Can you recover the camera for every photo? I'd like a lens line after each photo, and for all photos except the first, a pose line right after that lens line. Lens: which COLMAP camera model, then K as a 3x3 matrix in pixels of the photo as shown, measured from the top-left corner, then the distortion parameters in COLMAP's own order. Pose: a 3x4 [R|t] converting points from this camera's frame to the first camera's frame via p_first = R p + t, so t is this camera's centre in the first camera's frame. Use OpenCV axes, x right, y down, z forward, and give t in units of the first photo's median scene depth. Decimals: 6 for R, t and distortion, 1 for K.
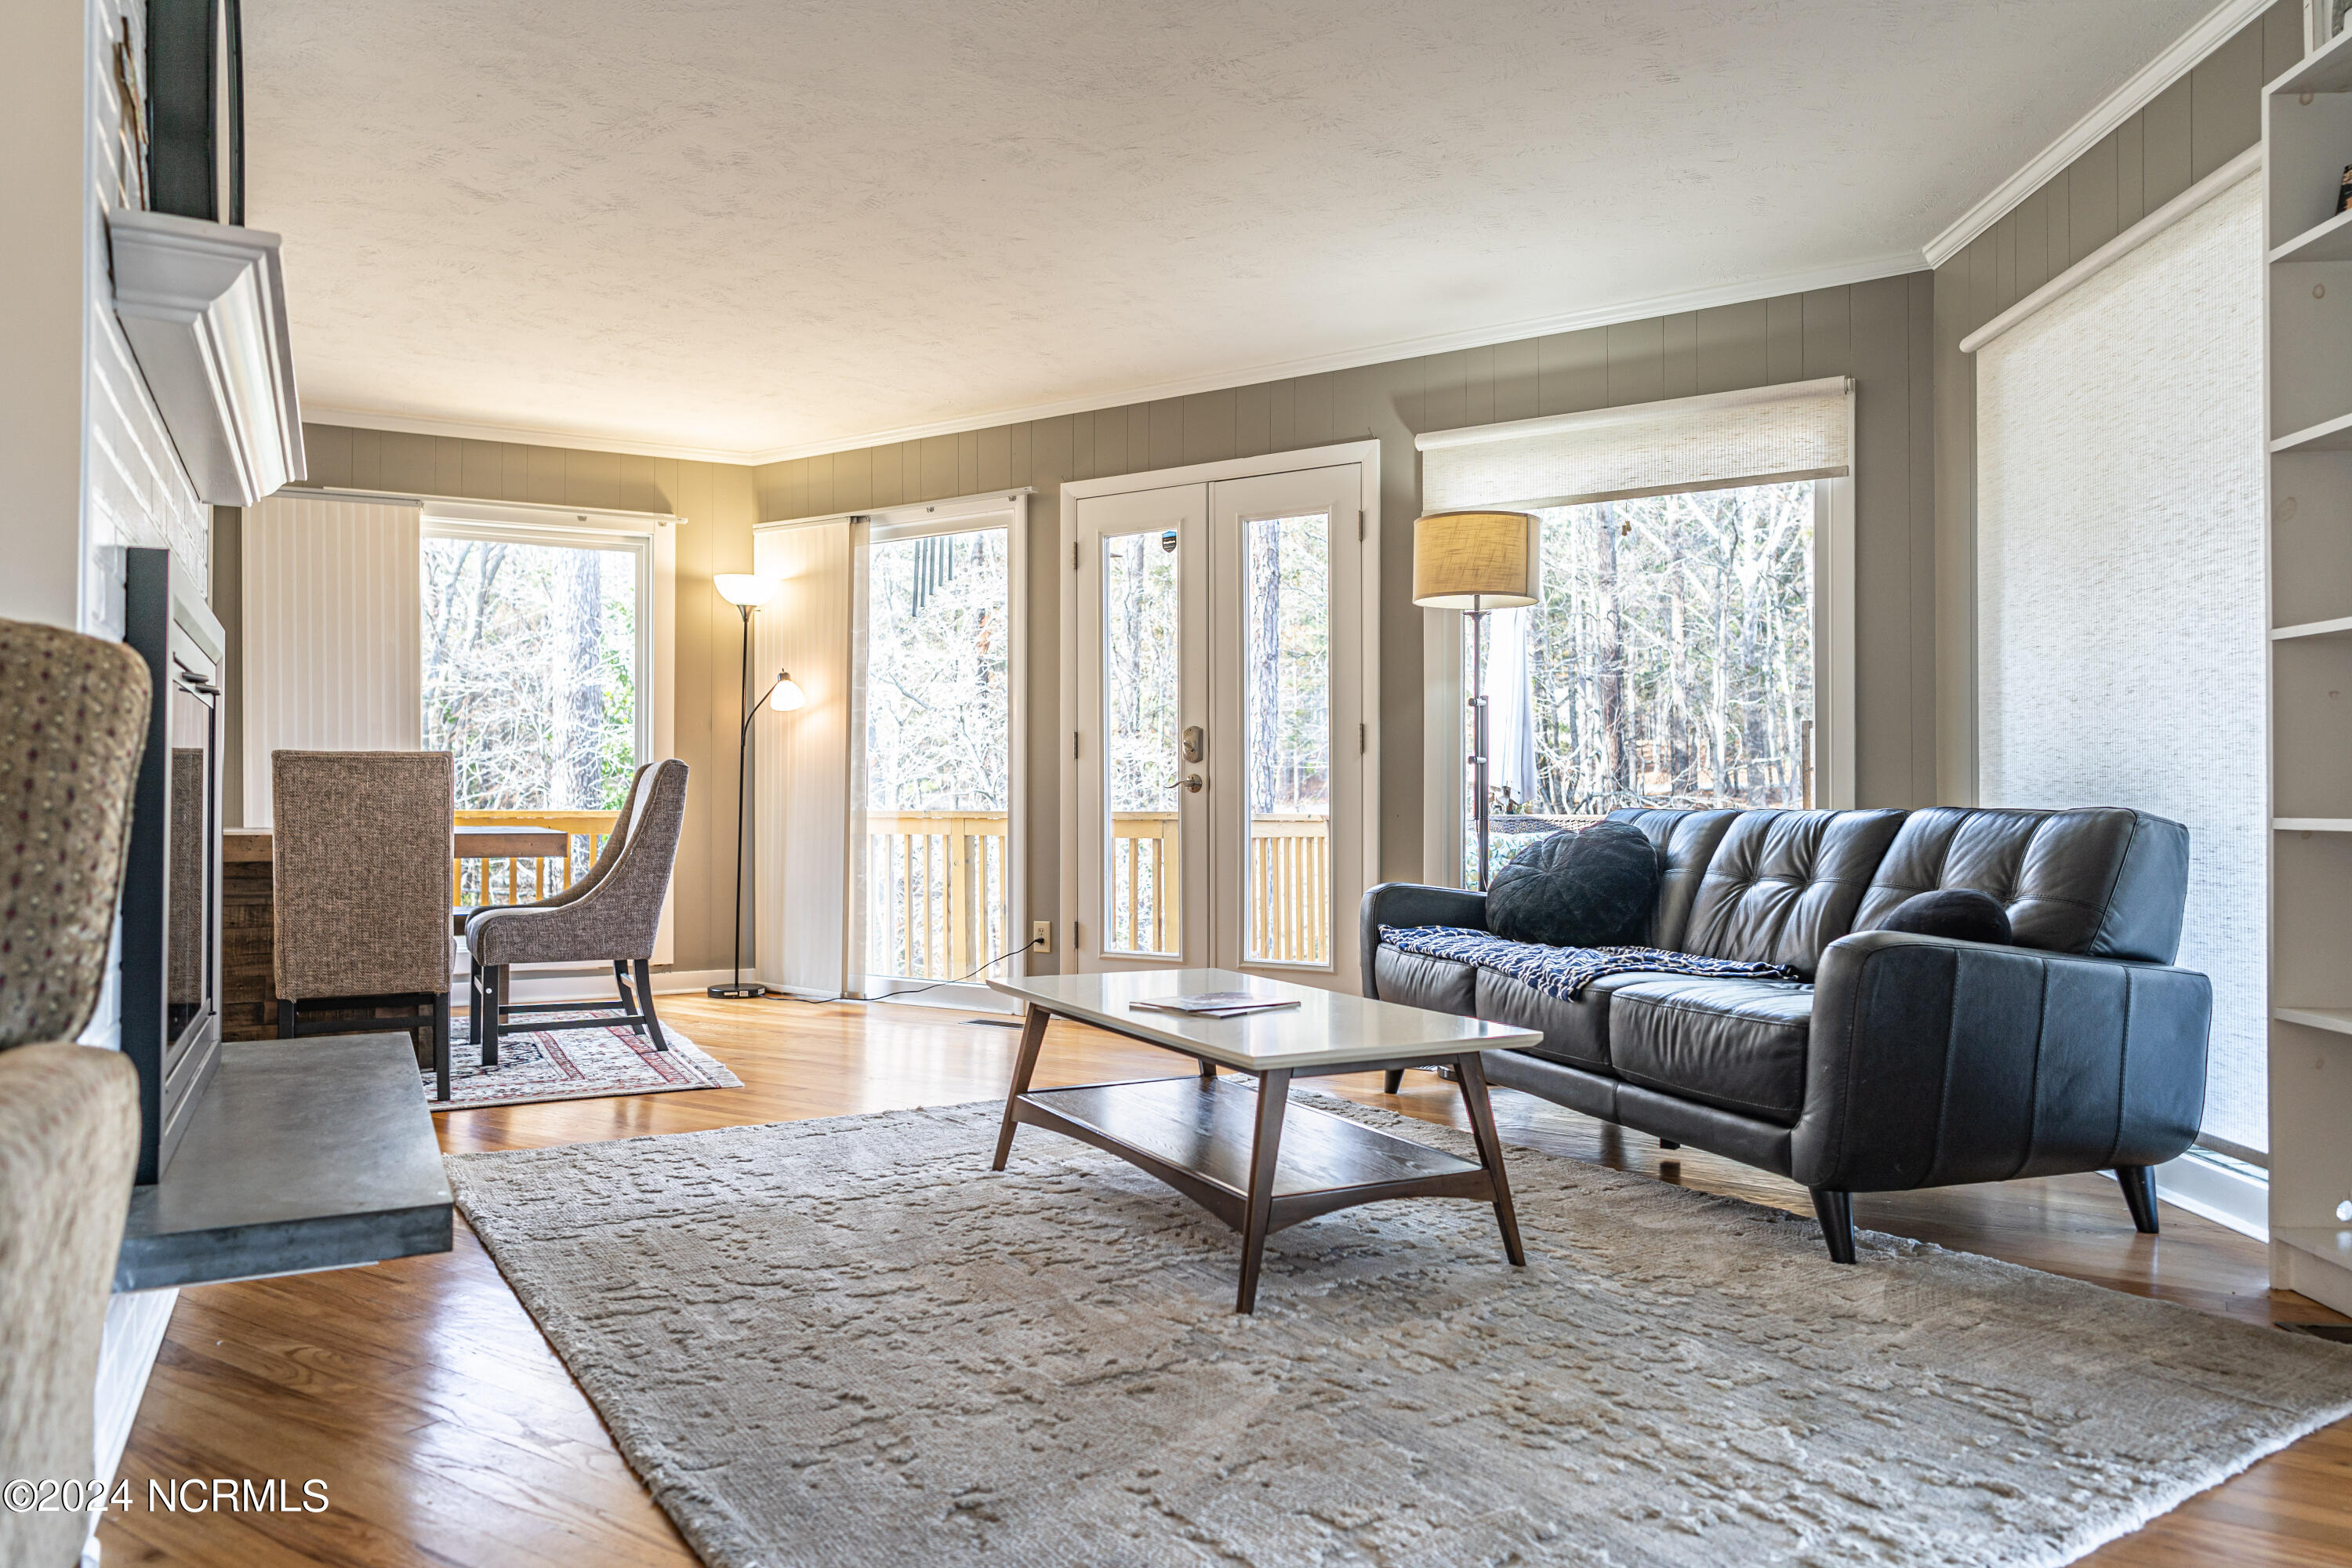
lens RADIAL K [[1569.8, 0, 1172.5], [0, 1569.8, 779.7], [0, 0, 1]] dist [0.006139, 0.001427]
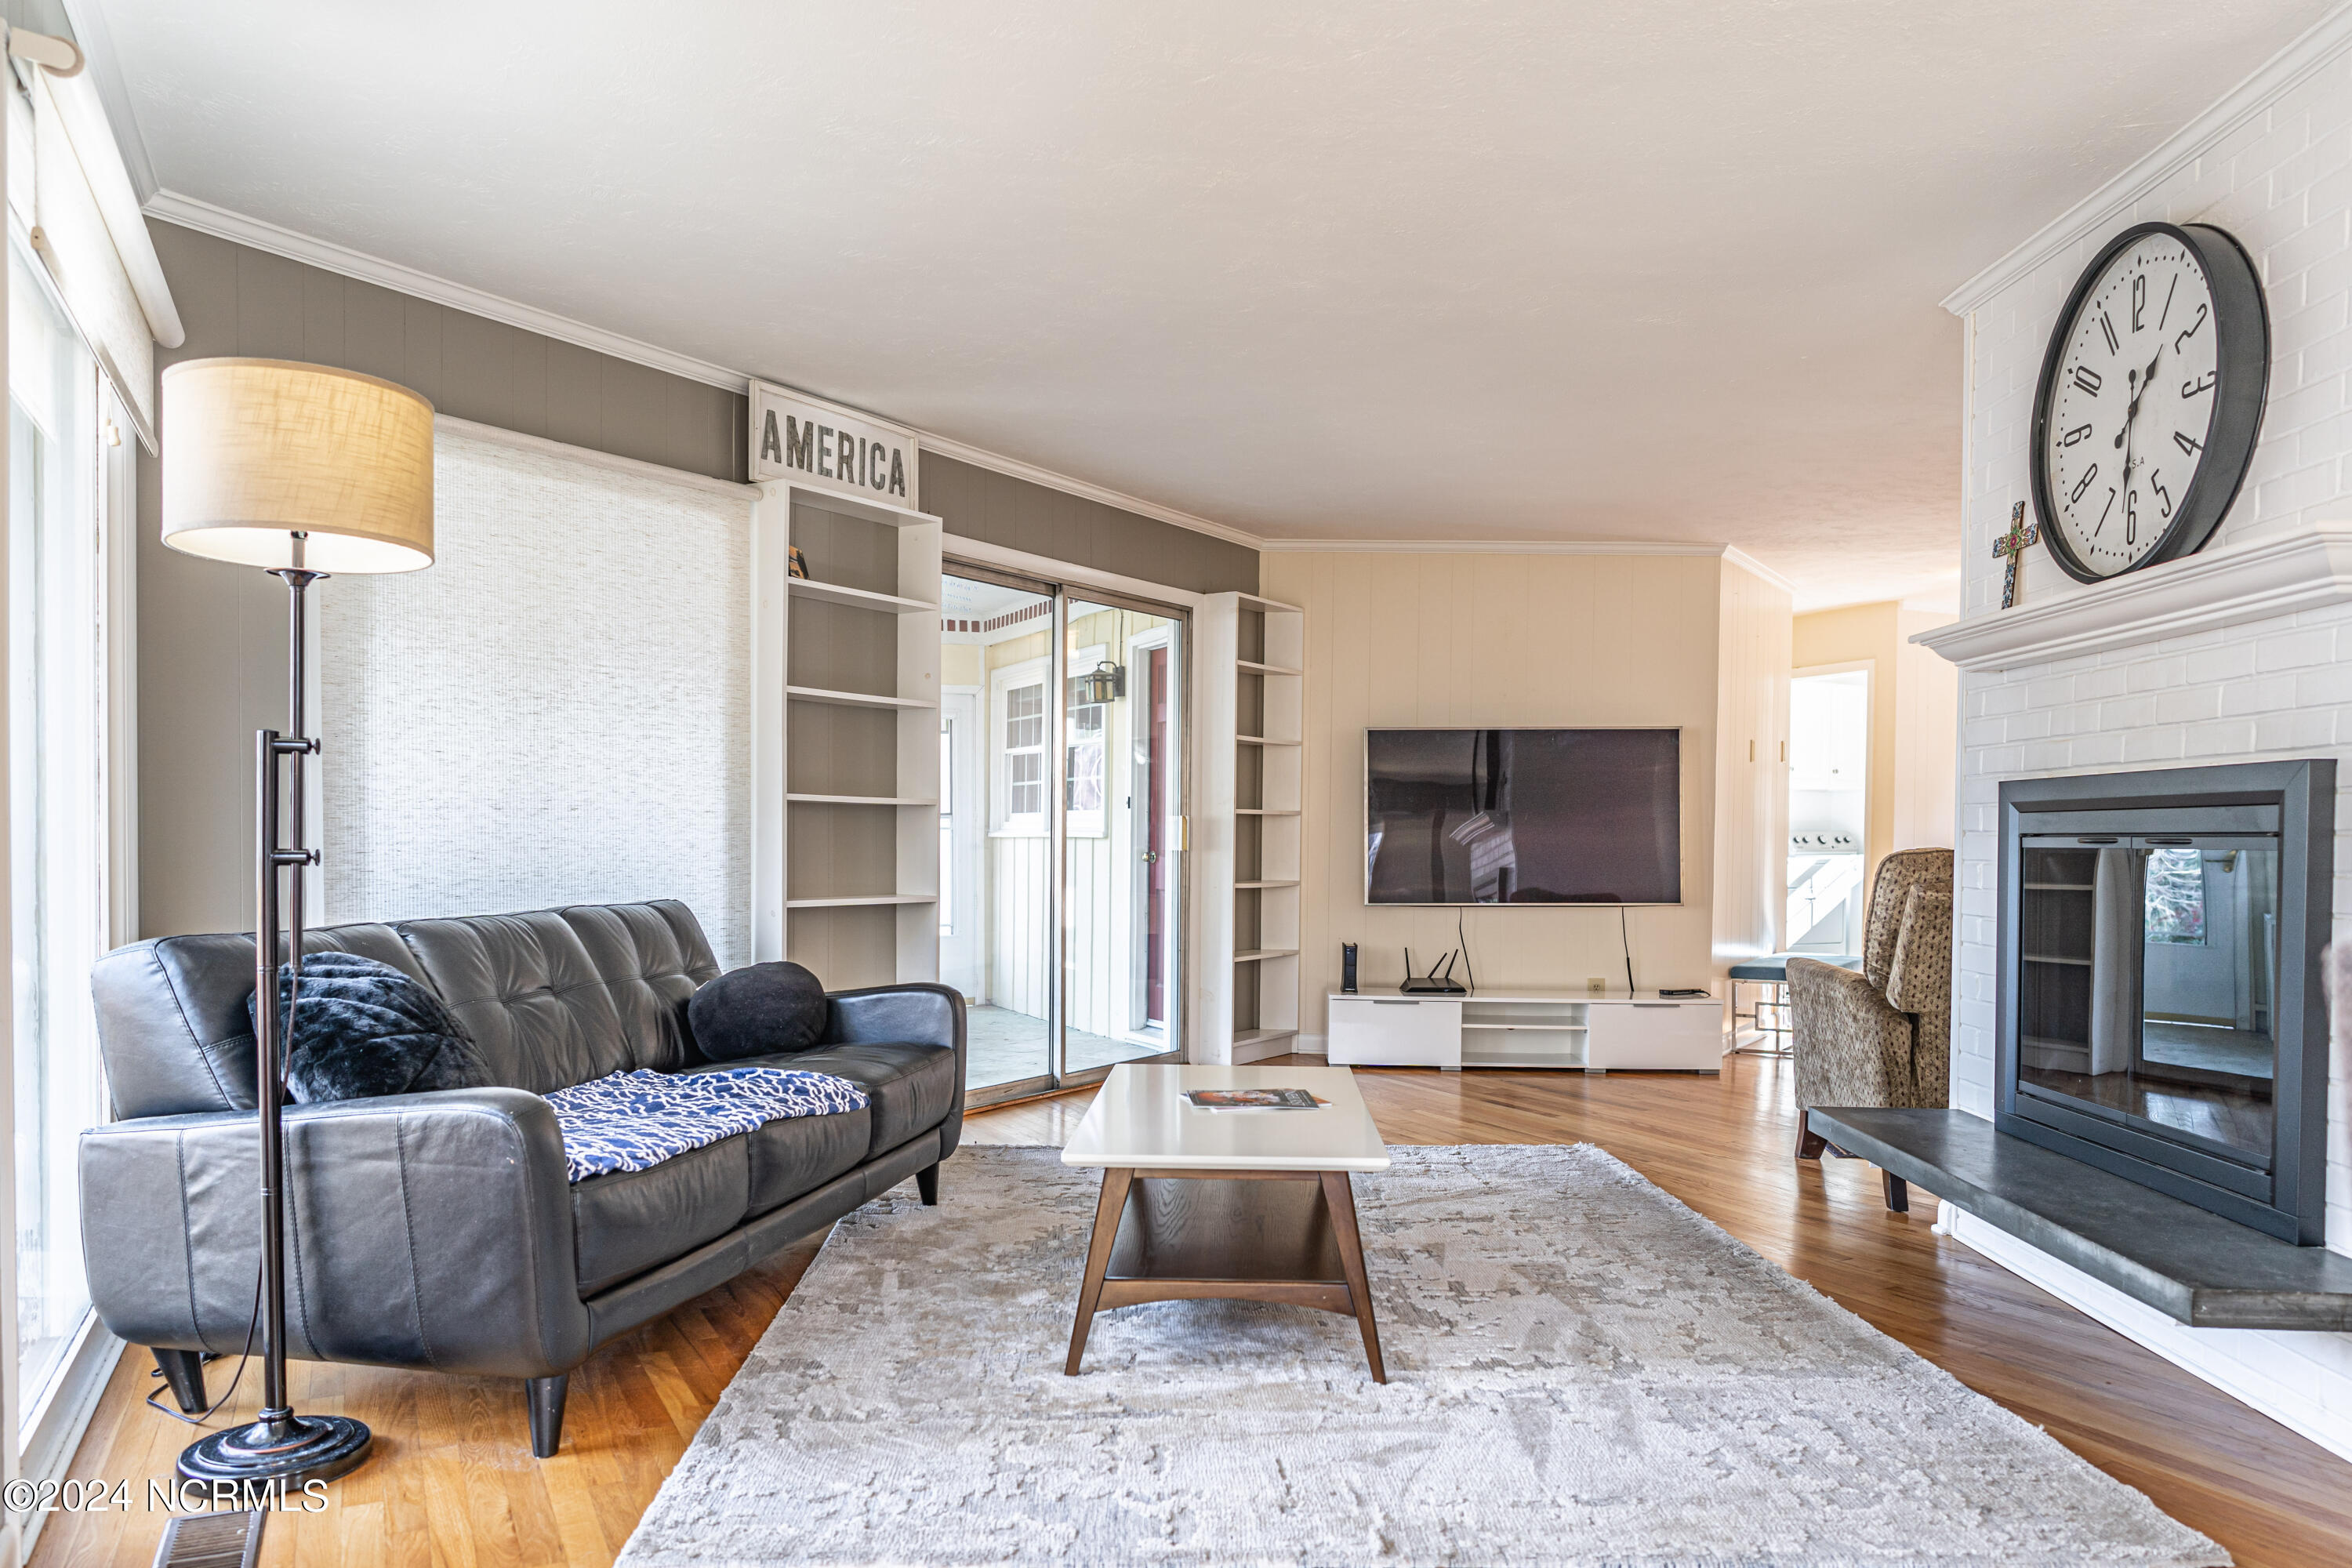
lens RADIAL K [[1620.5, 0, 1170.1], [0, 1620.5, 870.4], [0, 0, 1]] dist [-0.000590, -0.000283]
pose [[-0.873805, -0.021044, 0.485820, -0.281010], [-0.019325, 0.999777, 0.008549, -0.016897], [-0.485892, -0.001919, -0.874017, 1.198786]]
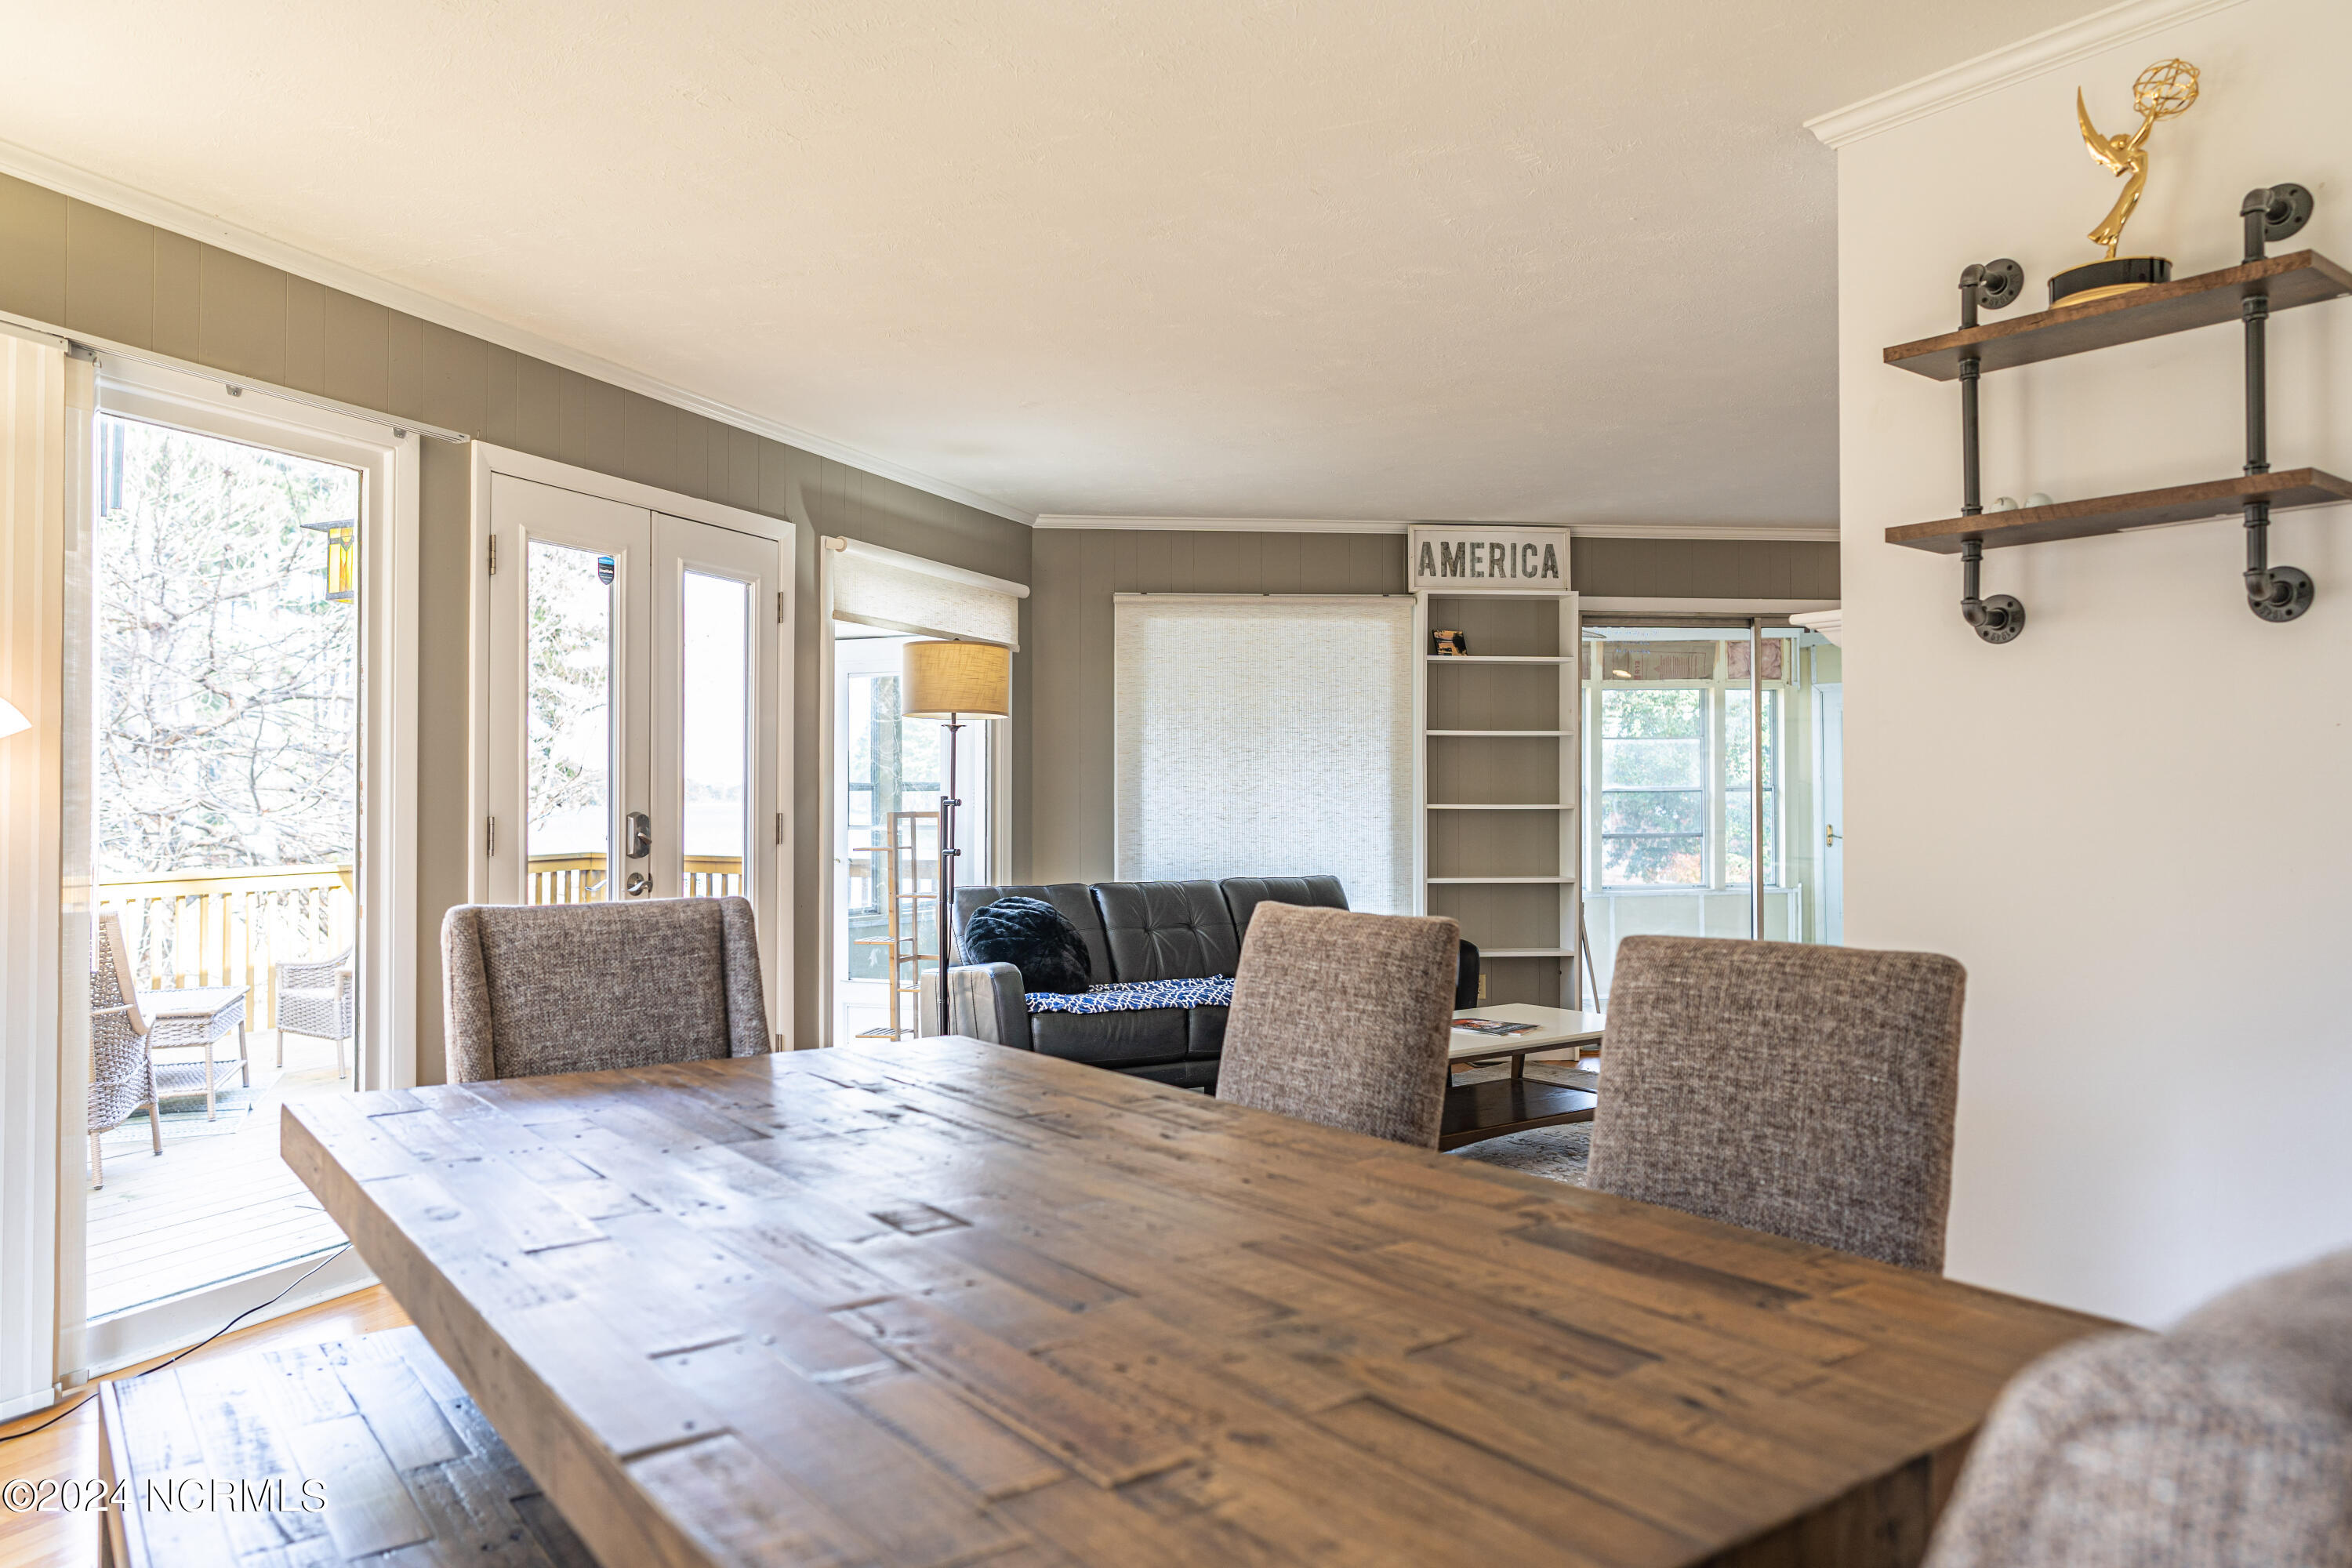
lens RADIAL K [[1569.8, 0, 1172.5], [0, 1569.8, 779.7], [0, 0, 1]] dist [0.006139, 0.001427]
pose [[-0.176570, 0.012830, 0.984204, -0.876296], [-0.014729, 0.999769, -0.015675, -0.045048], [-0.984178, -0.017264, -0.176340, 0.937743]]
